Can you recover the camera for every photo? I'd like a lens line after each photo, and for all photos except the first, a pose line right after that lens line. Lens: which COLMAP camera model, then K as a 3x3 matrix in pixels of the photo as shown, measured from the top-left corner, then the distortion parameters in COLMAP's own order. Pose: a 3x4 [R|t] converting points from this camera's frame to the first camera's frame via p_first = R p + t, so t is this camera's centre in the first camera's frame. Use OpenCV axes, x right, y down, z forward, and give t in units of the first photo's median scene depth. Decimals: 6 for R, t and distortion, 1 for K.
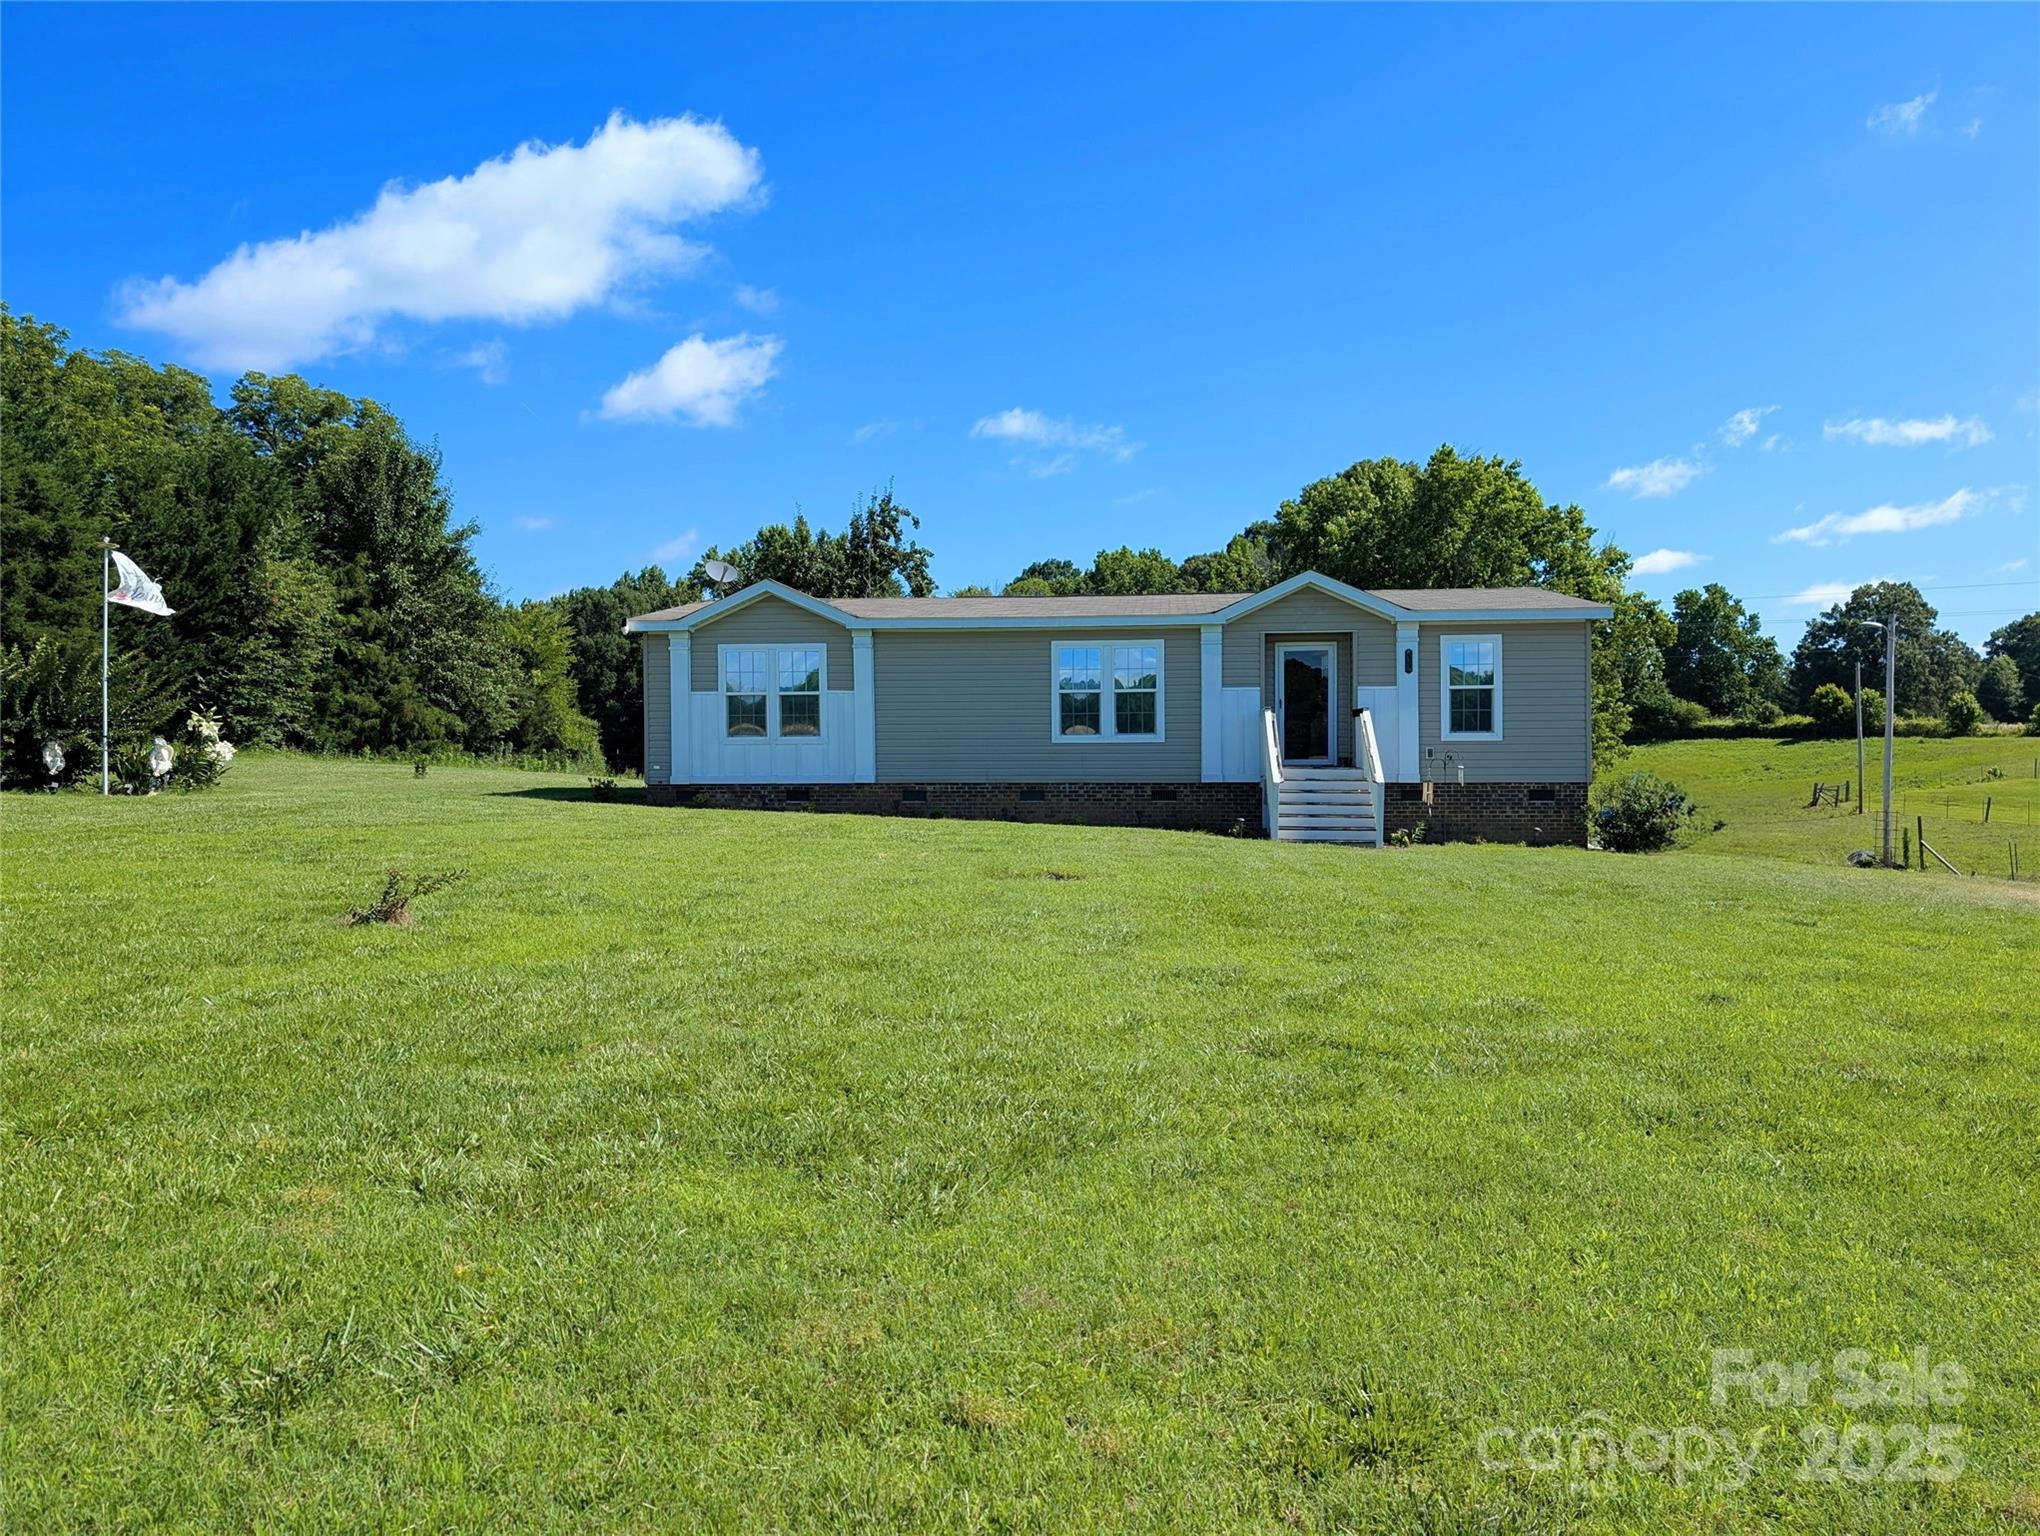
lens RADIAL K [[1447.1, 0, 1013.2], [0, 1447.1, 758.7], [0, 0, 1]] dist [0.011185, -0.005283]
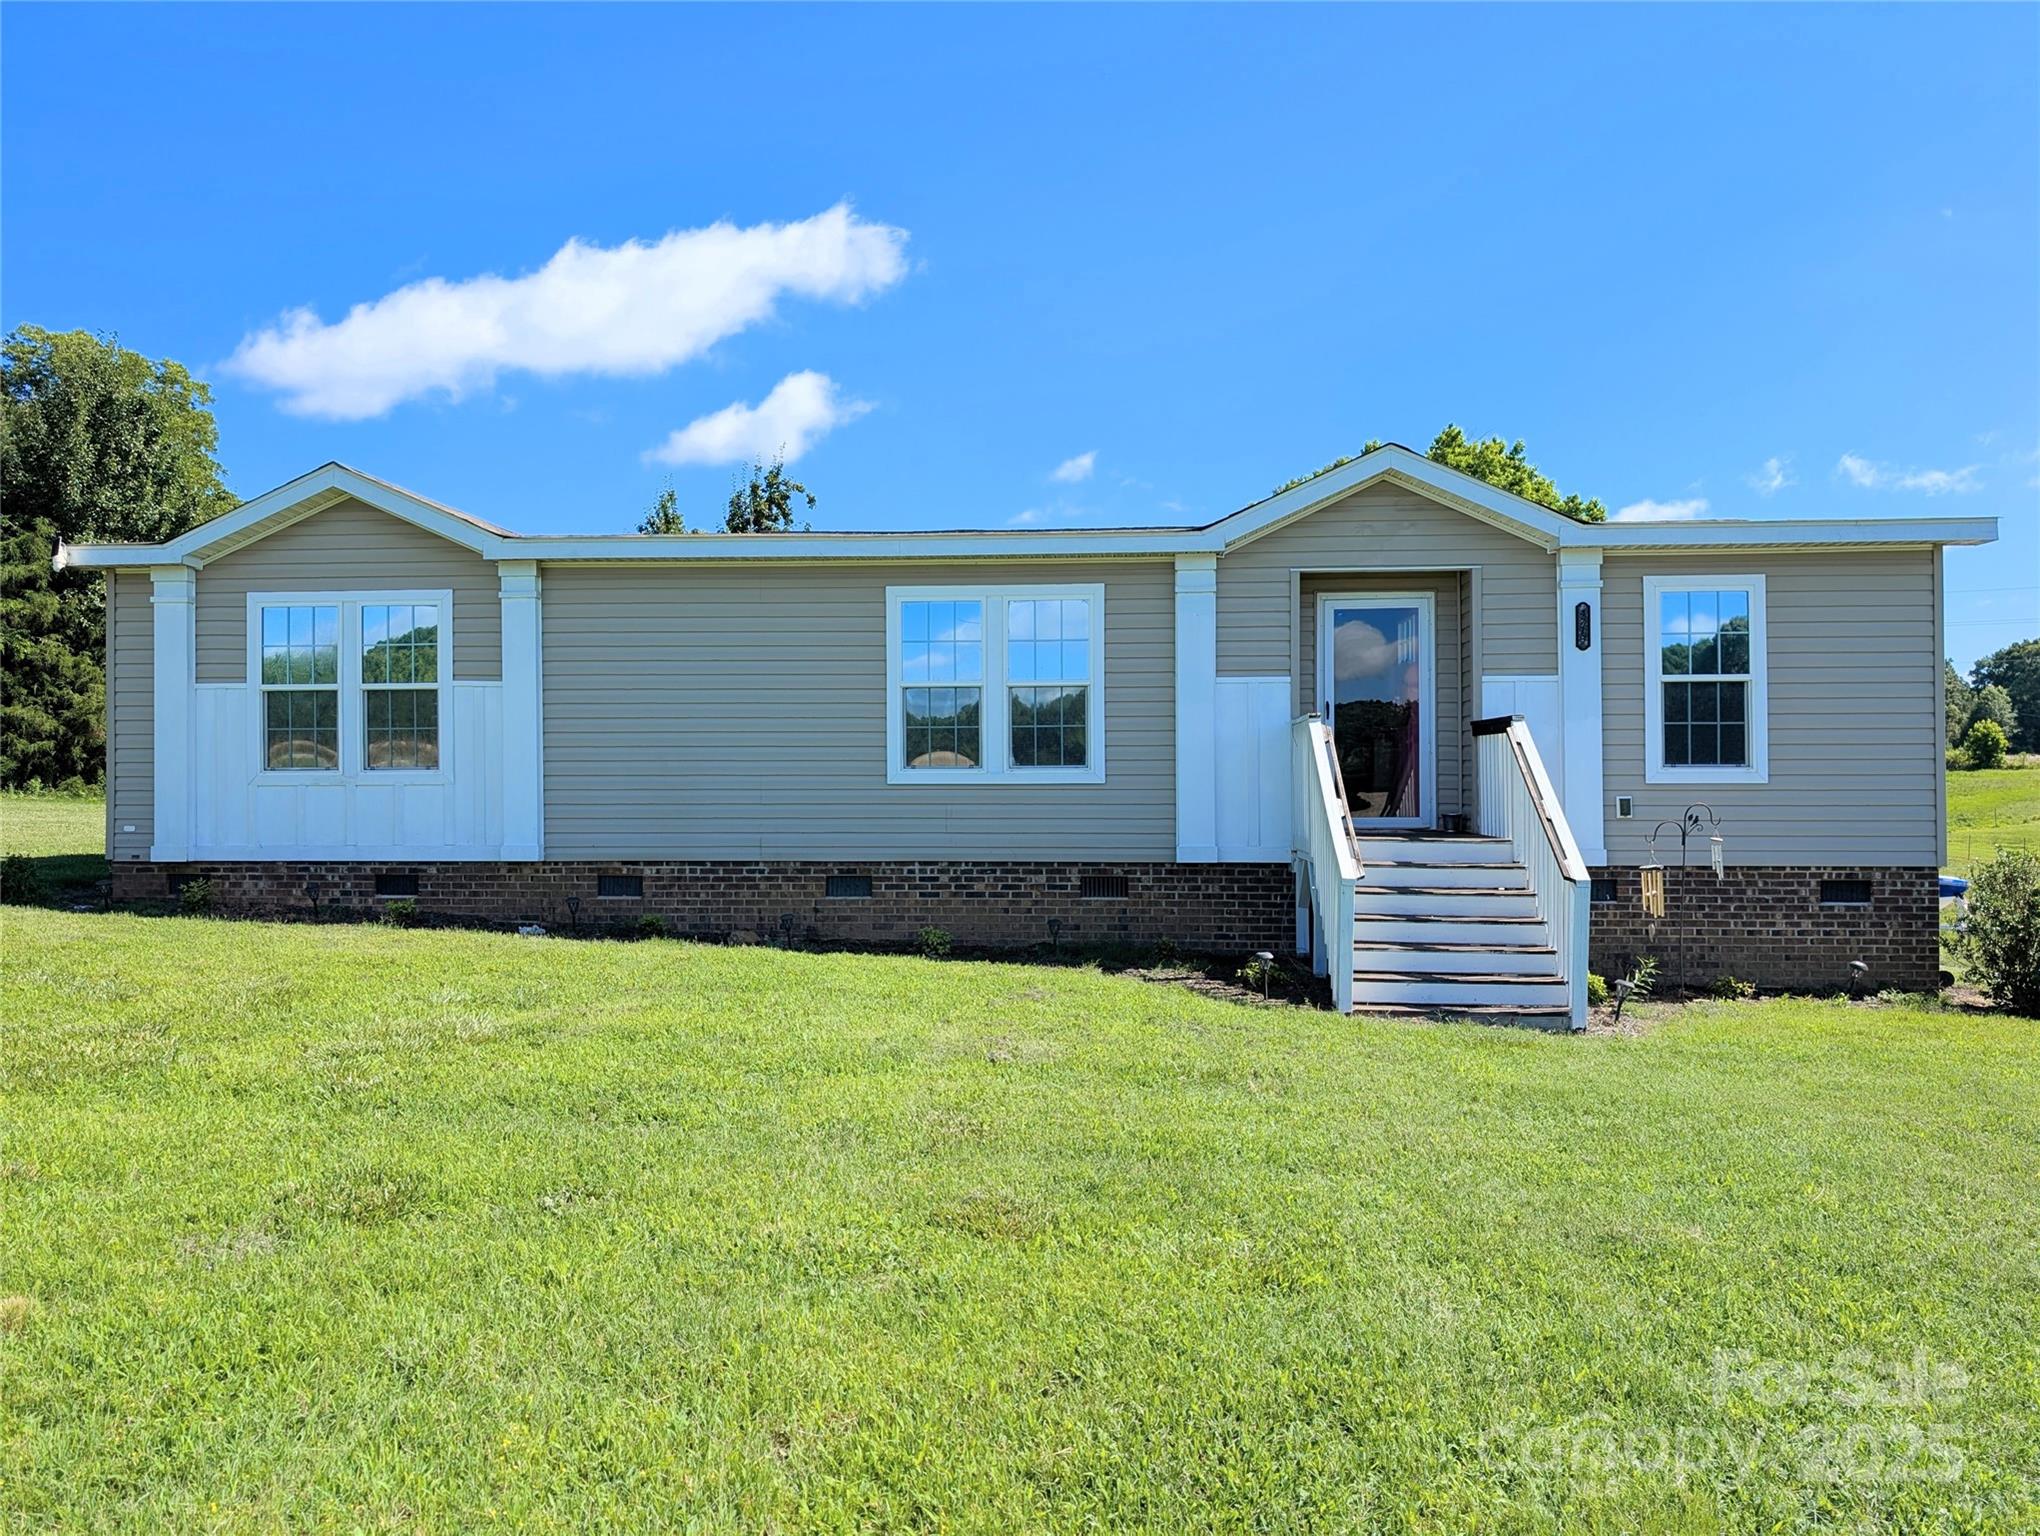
lens RADIAL K [[1447.1, 0, 1016.1], [0, 1447.1, 768.6], [0, 0, 1]] dist [0.011185, -0.005283]
pose [[0.999559, 0.003060, 0.029542, 0.057472], [-0.002677, 0.999912, -0.013018, -0.009847], [-0.029579, 0.012934, 0.999479, 0.482268]]
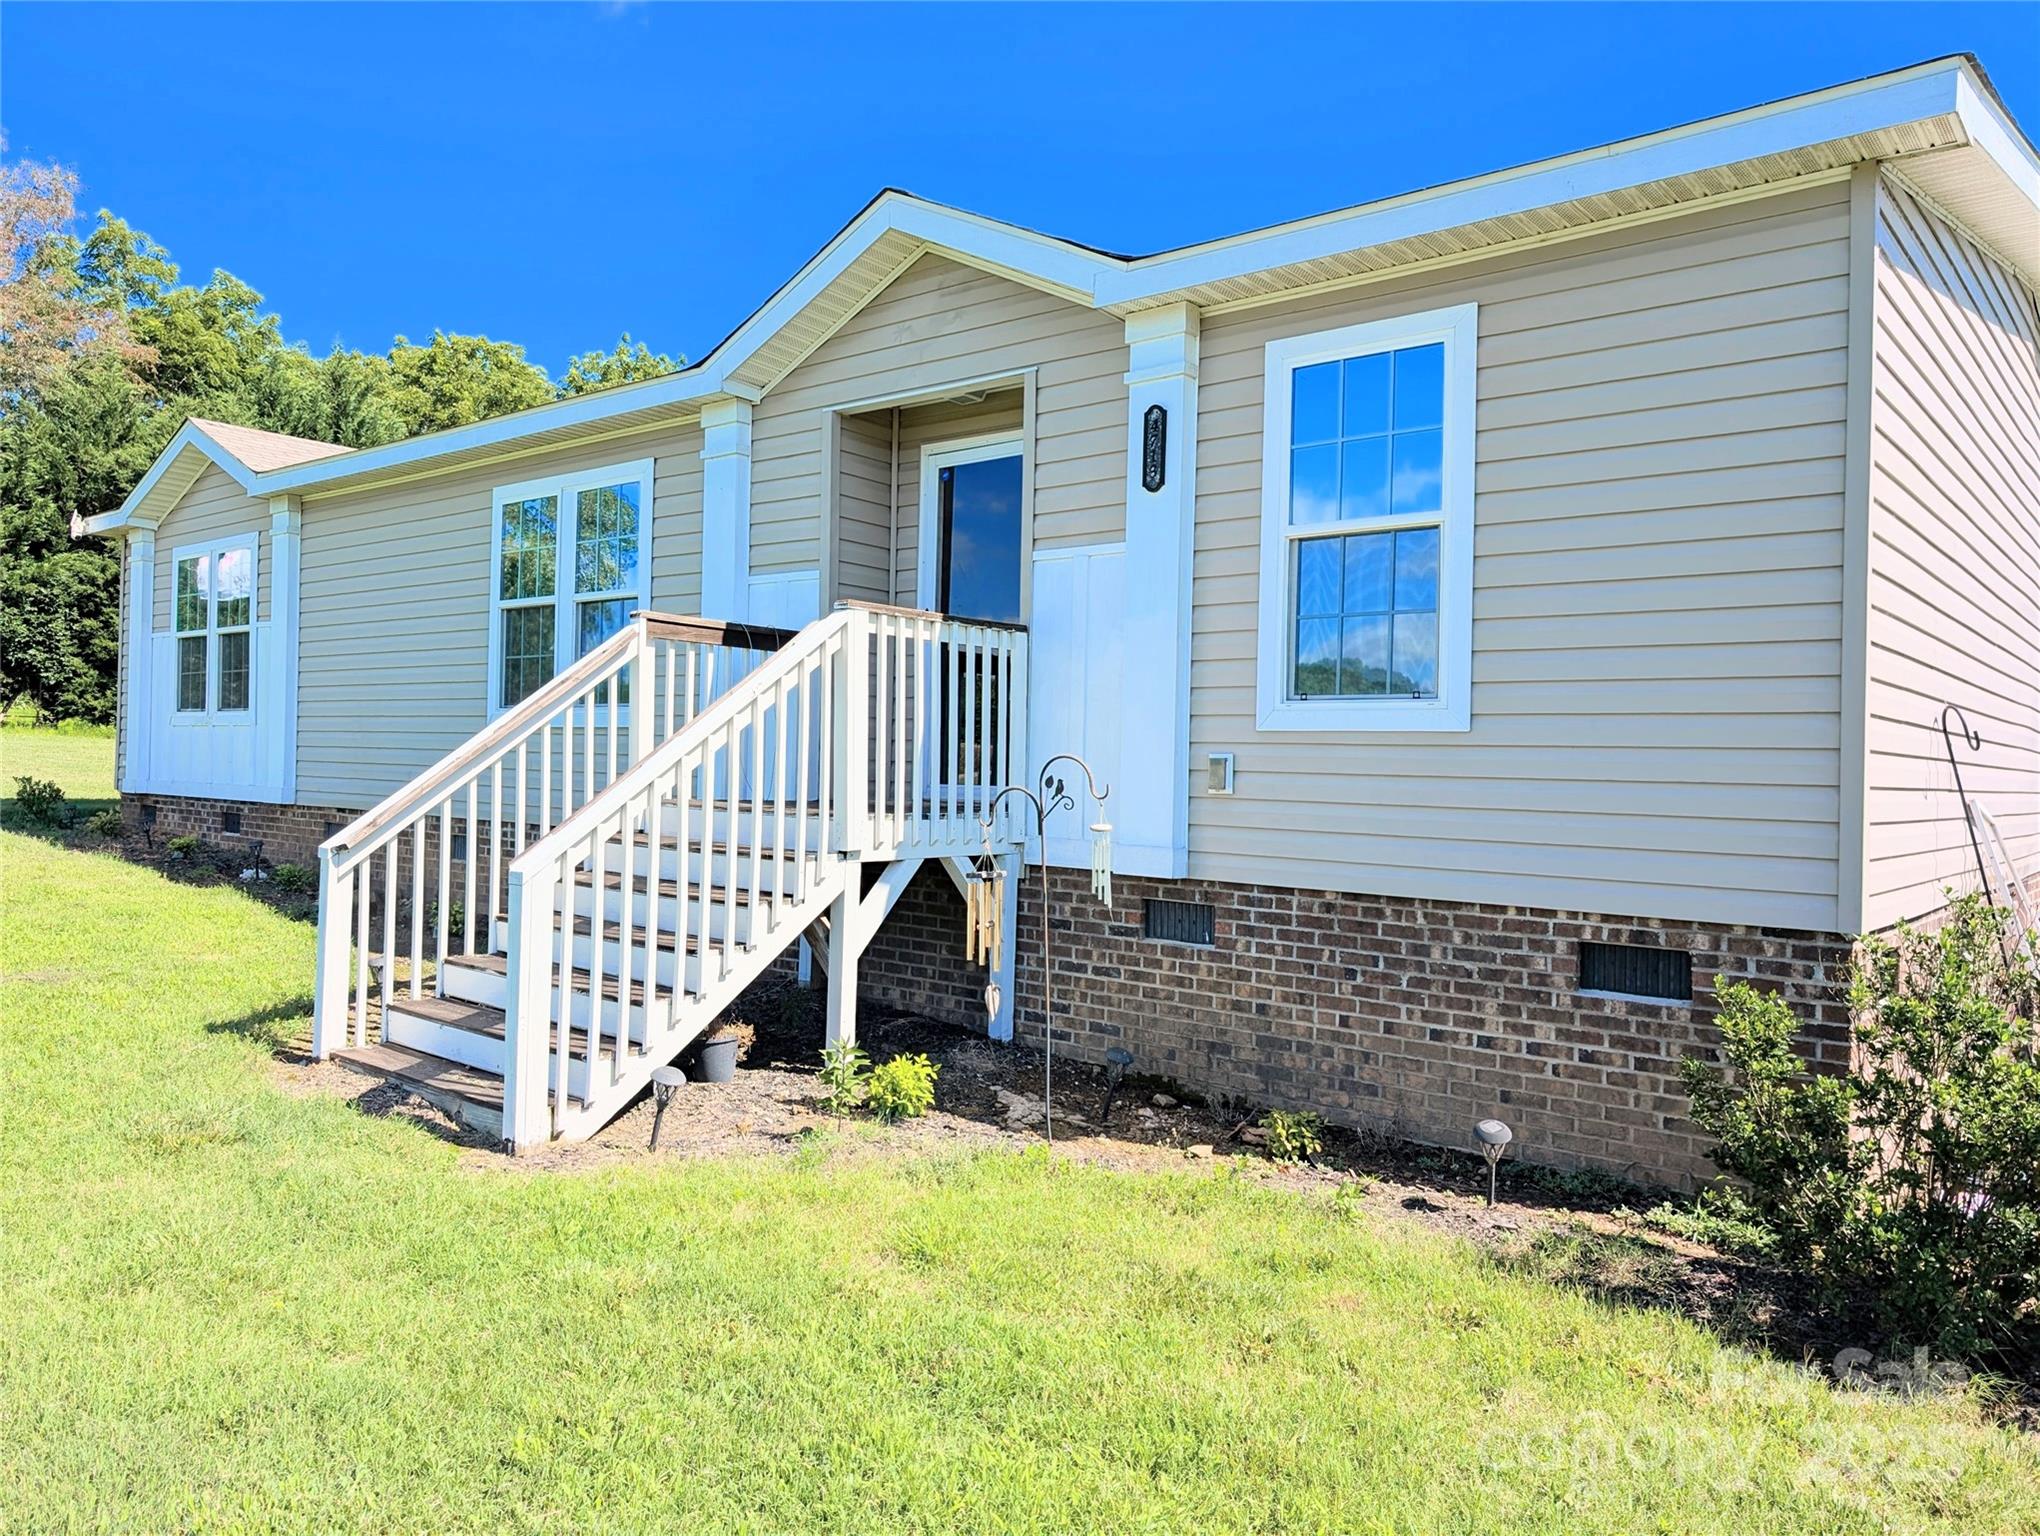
lens RADIAL K [[1447.1, 0, 1021.1], [0, 1447.1, 762.5], [0, 0, 1]] dist [0.011185, -0.005283]
pose [[0.837004, 0.025204, -0.546617, 0.393363], [-0.035463, 0.999337, -0.008223, -0.002362], [0.546047, 0.026267, 0.837343, 0.724806]]
